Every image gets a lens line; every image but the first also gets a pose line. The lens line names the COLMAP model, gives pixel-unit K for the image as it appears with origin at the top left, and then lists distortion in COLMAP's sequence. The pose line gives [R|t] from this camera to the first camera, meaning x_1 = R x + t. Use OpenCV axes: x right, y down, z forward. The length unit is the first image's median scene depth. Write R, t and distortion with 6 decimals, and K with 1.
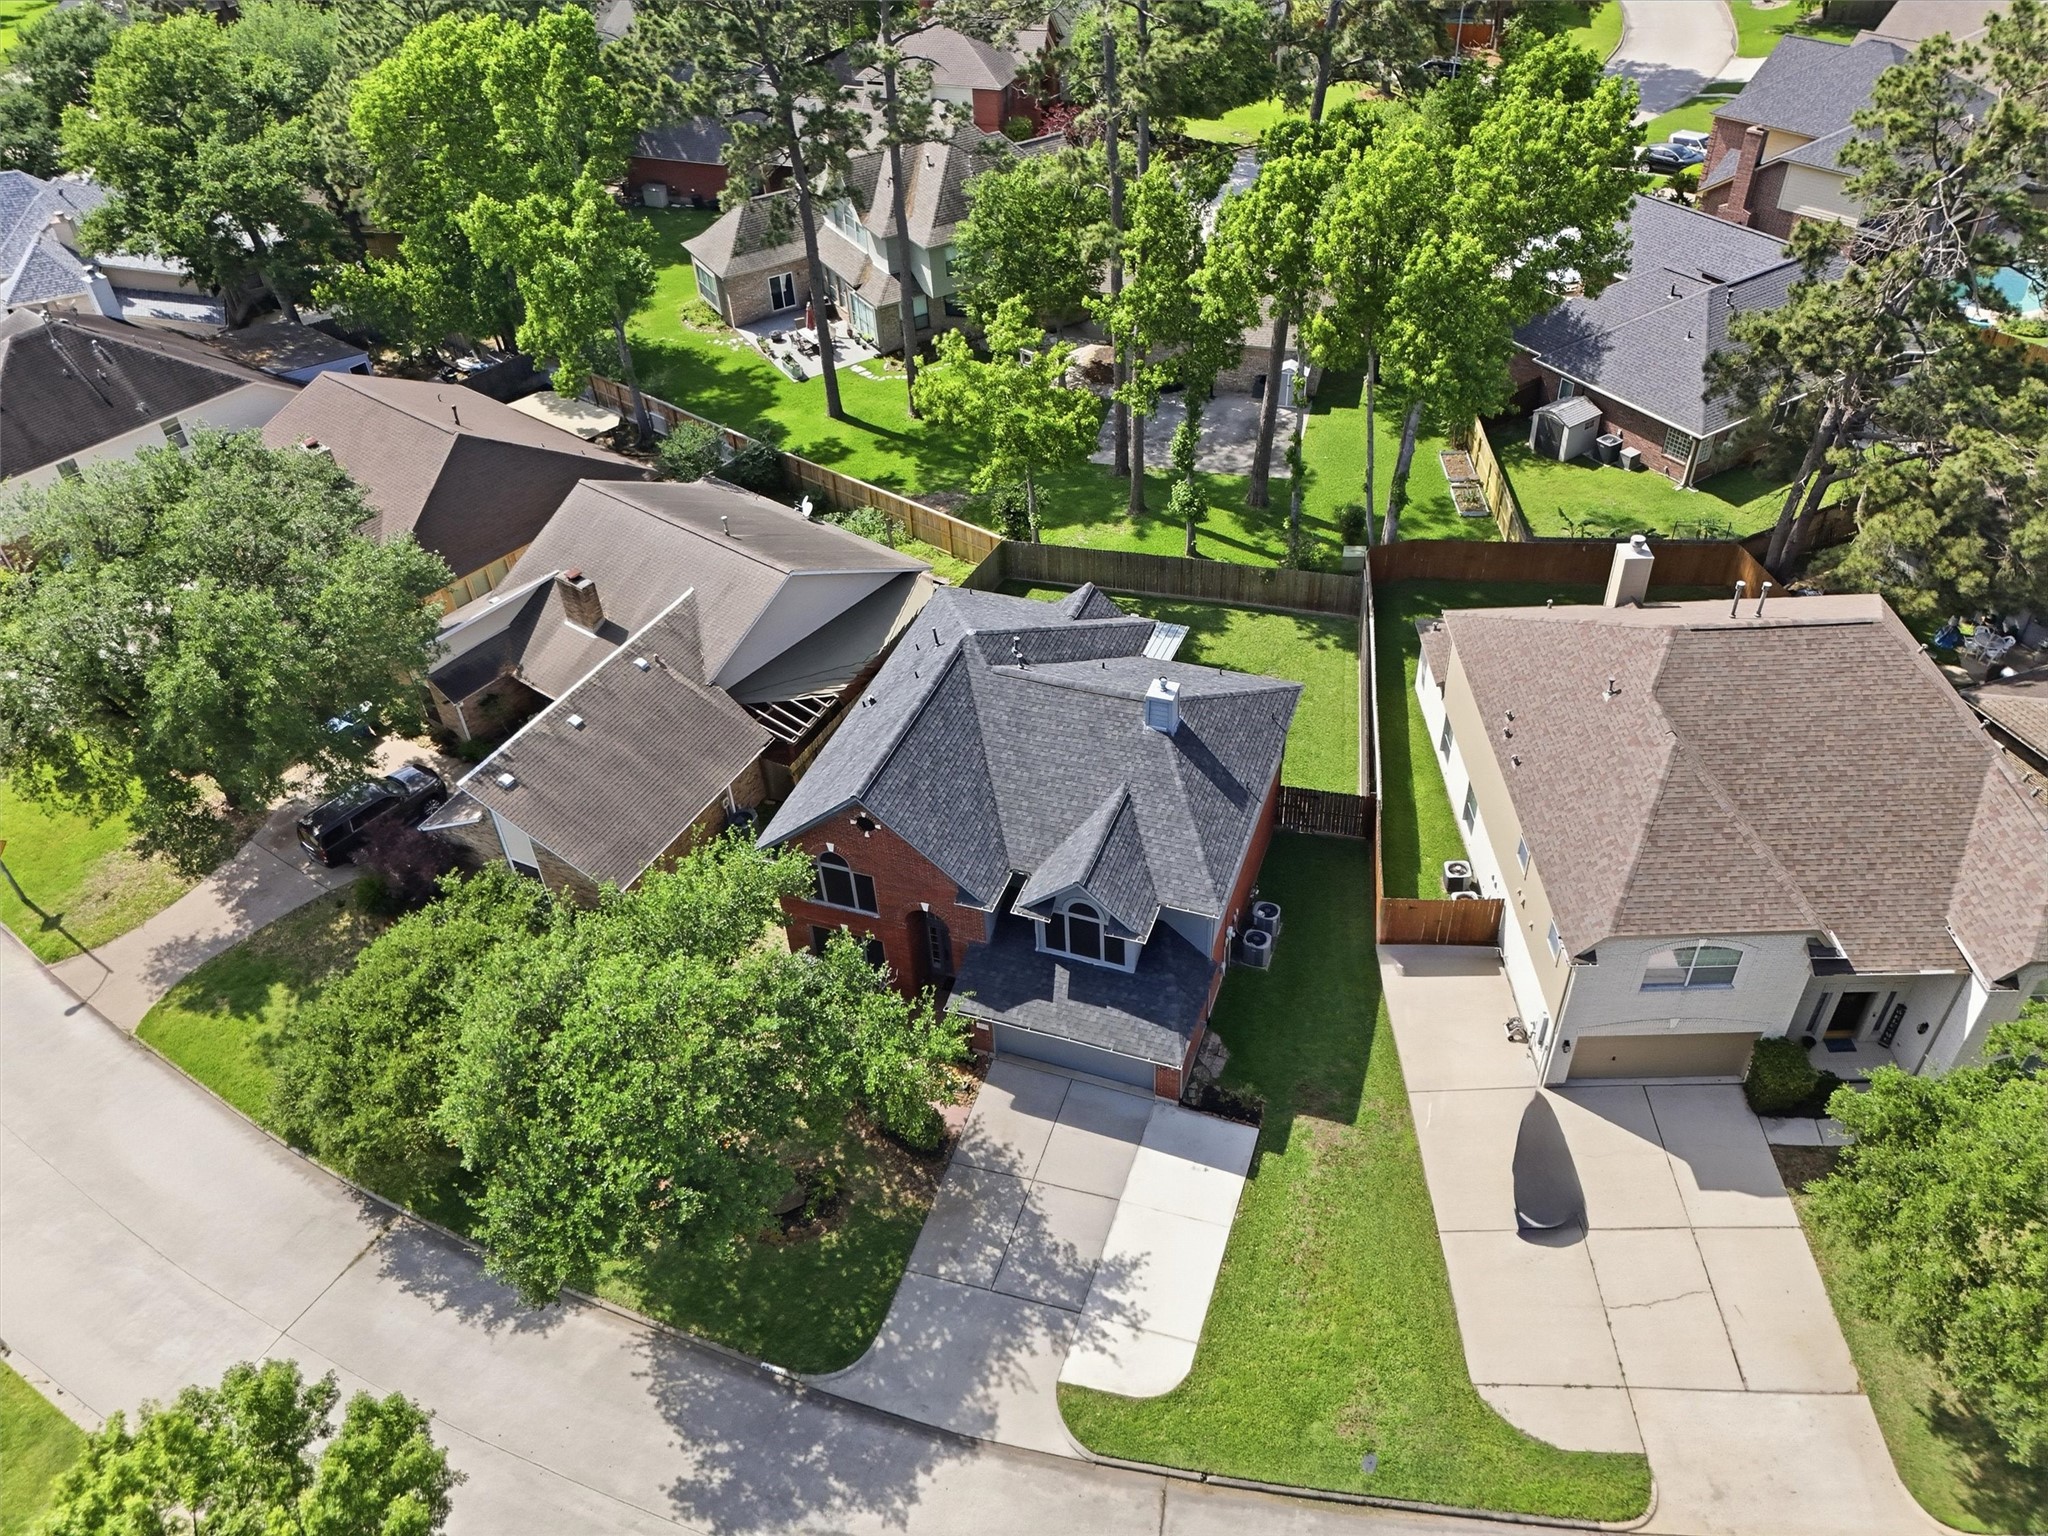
lens RADIAL K [[1502.2, 0, 1024.0], [0, 1502.2, 768.0], [0, 0, 1]] dist [0.024192, -0.000218]
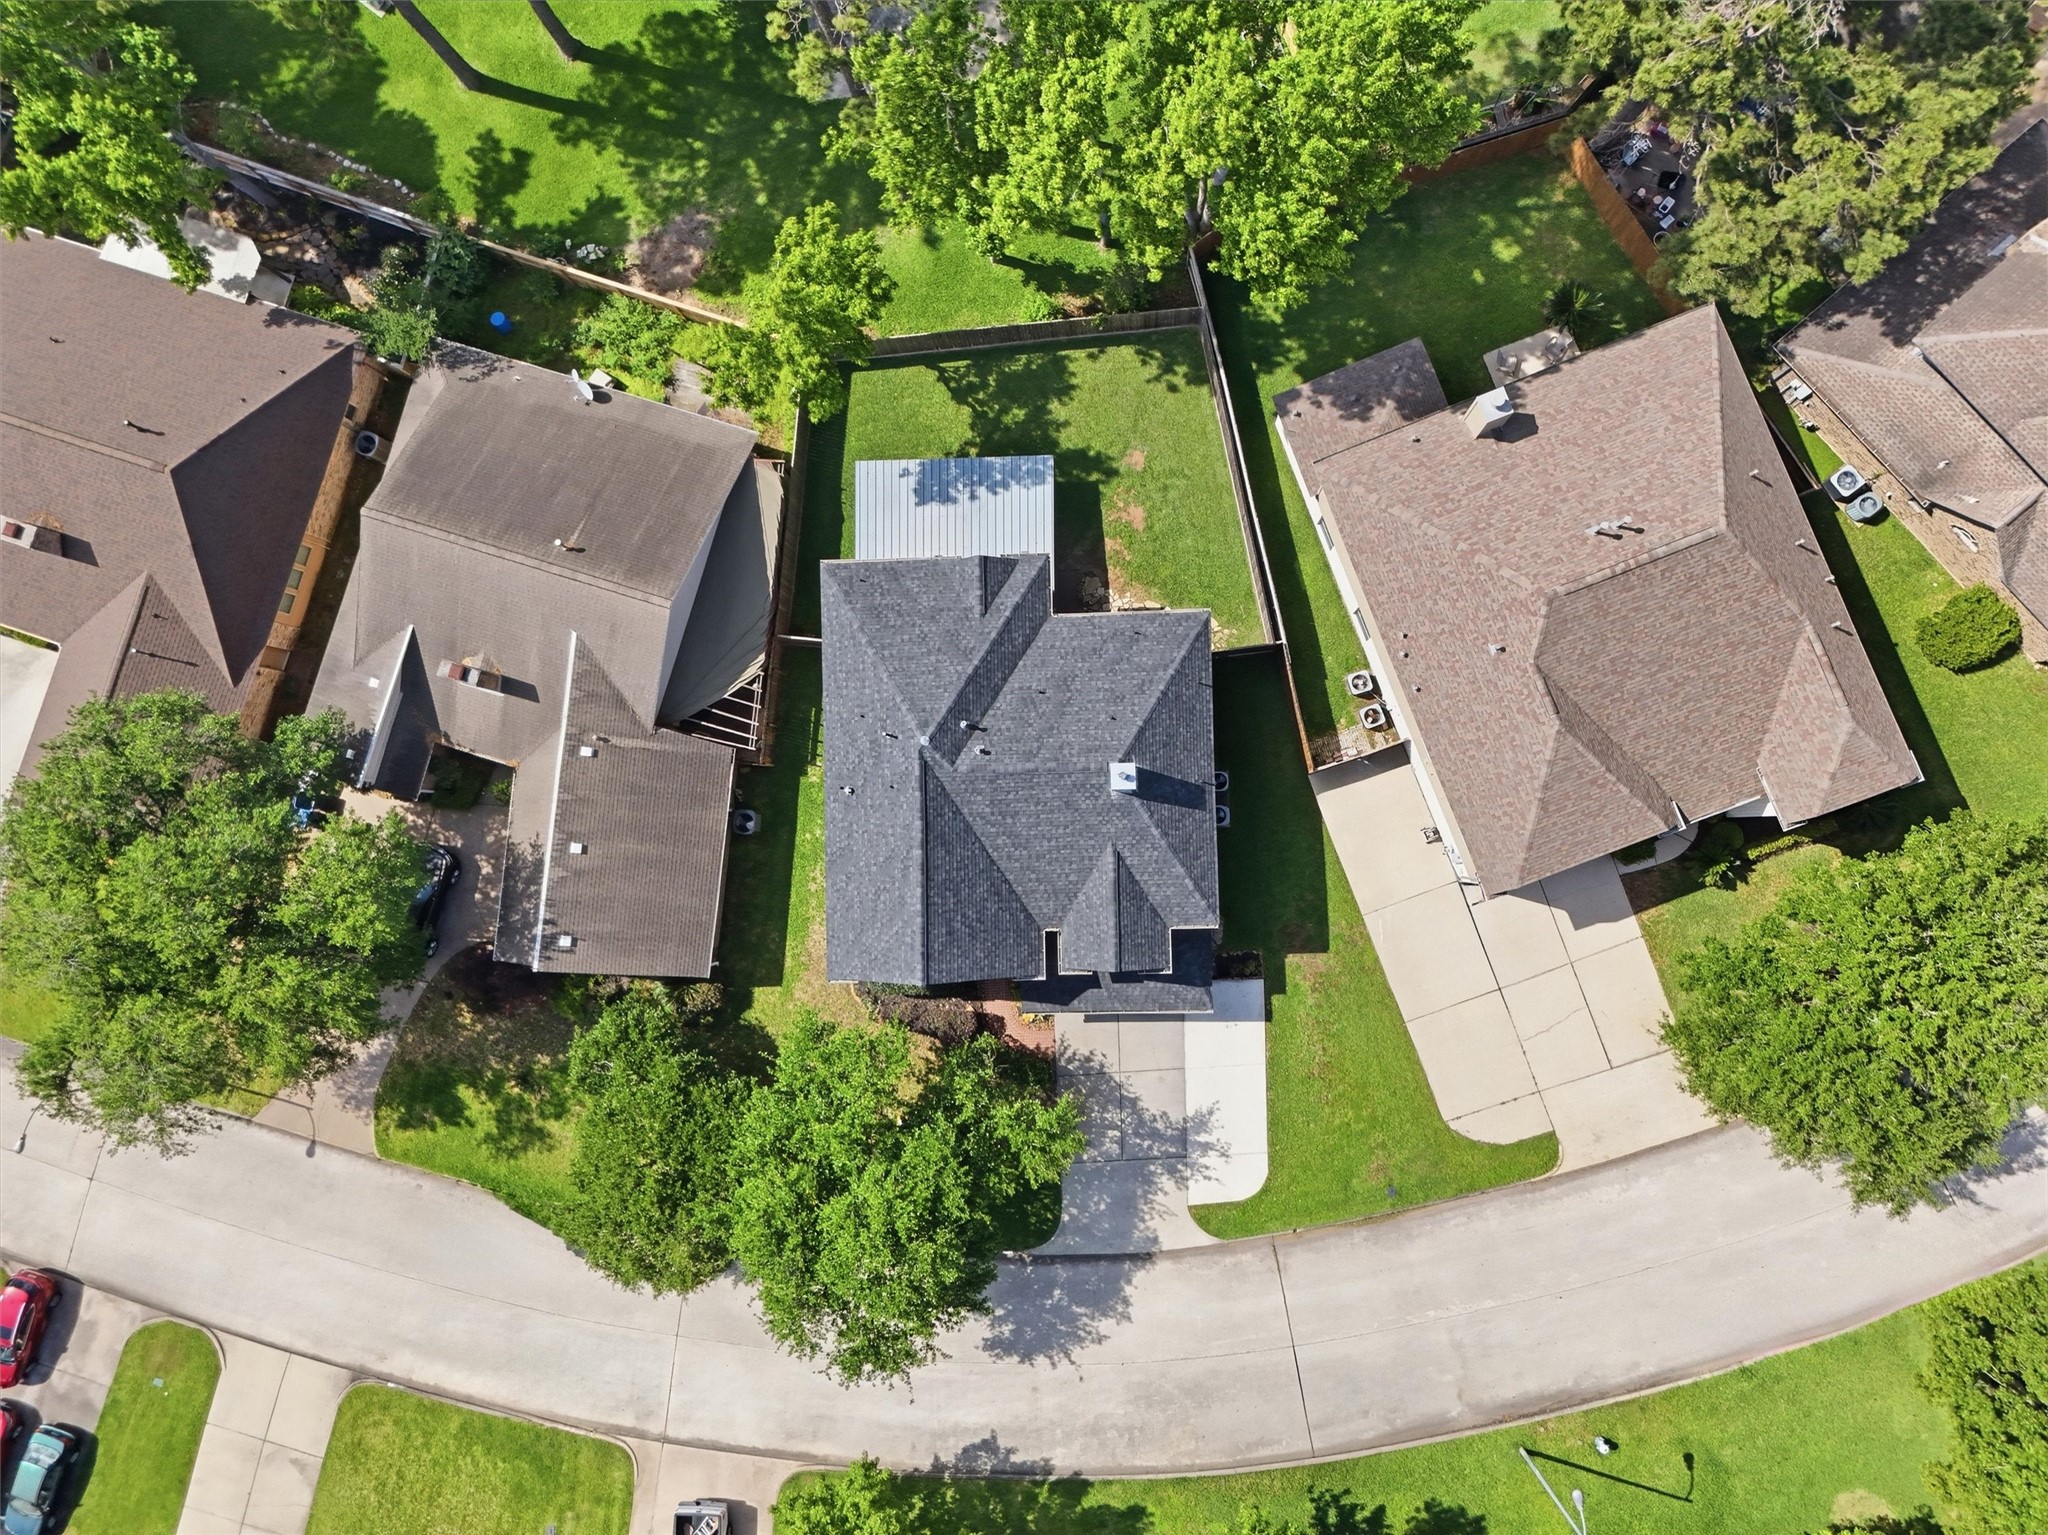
lens RADIAL K [[1502.2, 0, 1024.0], [0, 1502.2, 767.5], [0, 0, 1]] dist [0.024192, -0.000218]
pose [[0.932108, -0.362147, -0.004930, 0.033087], [0.256900, 0.651501, 0.713826, -0.936731], [-0.255298, -0.666630, 0.700305, 0.251470]]
